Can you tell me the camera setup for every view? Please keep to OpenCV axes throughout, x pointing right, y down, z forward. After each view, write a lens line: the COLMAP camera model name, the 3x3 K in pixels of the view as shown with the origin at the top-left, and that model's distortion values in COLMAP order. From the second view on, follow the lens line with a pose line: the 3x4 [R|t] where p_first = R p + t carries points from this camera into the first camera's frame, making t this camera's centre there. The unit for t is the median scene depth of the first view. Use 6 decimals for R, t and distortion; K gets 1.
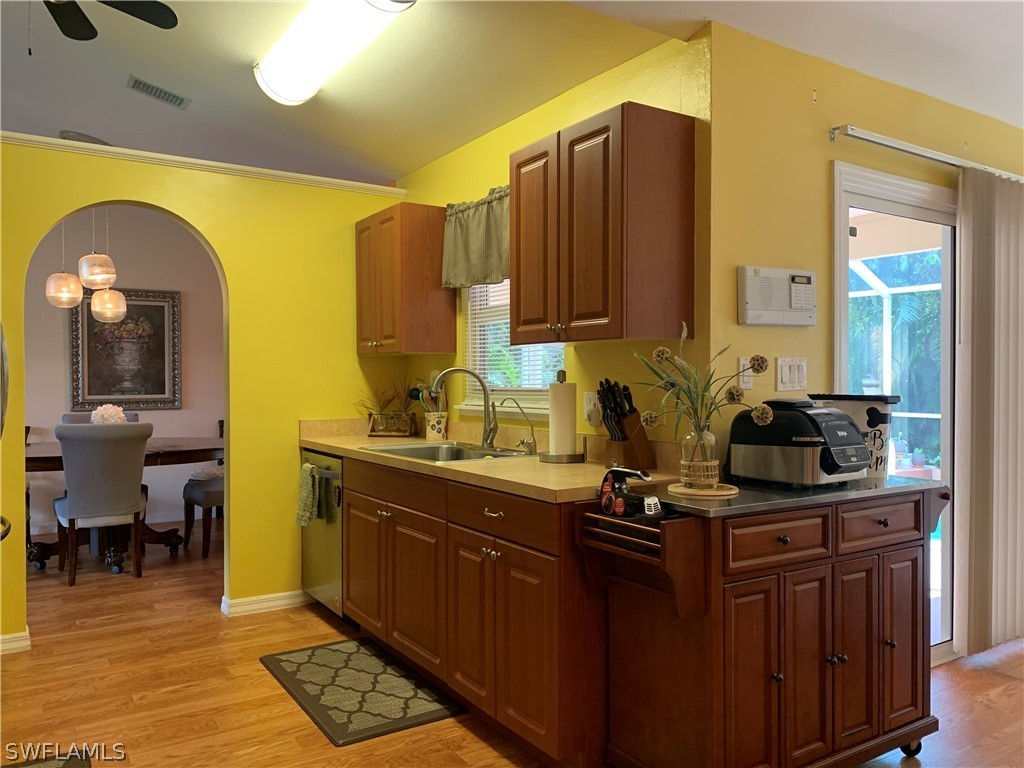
lens RADIAL K [[782.2, 0, 508.7], [0, 782.2, 383.7], [0, 0, 1]] dist [0.073324, -0.103076]
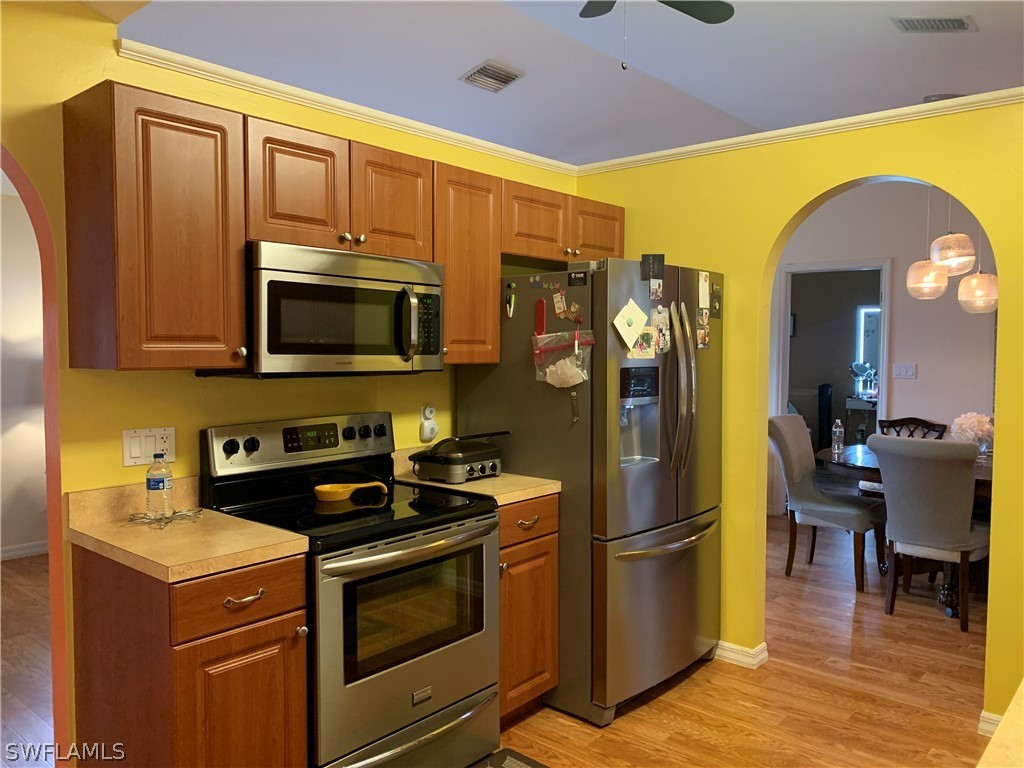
lens RADIAL K [[781.7, 0, 516.5], [0, 781.7, 372.6], [0, 0, 1]] dist [0.058038, -0.089618]
pose [[0.281749, 0.038950, -0.958697, 0.312024], [-0.012678, 0.999240, 0.036871, -0.081241], [0.959404, 0.001766, 0.282028, 0.624621]]
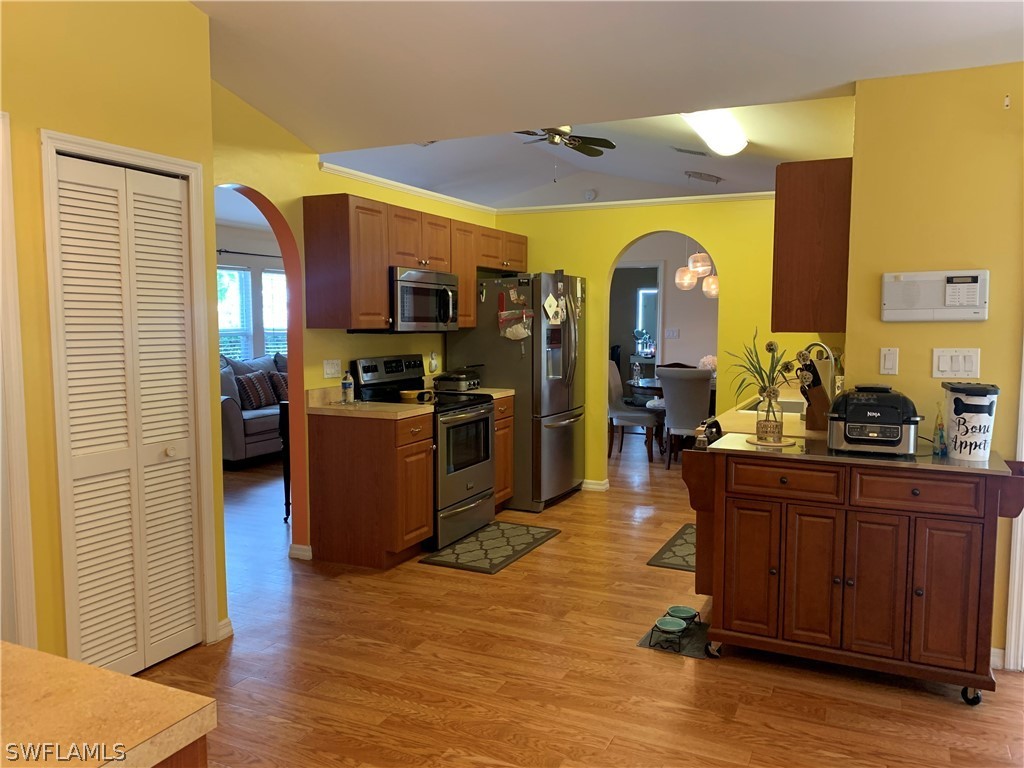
lens RADIAL K [[783.5, 0, 518.3], [0, 783.5, 379.5], [0, 0, 1]] dist [0.075396, -0.101442]
pose [[0.534048, 0.072193, -0.842366, 1.079955], [-0.011778, 0.996886, 0.077968, -0.077591], [0.845372, -0.031717, 0.533236, -0.145022]]
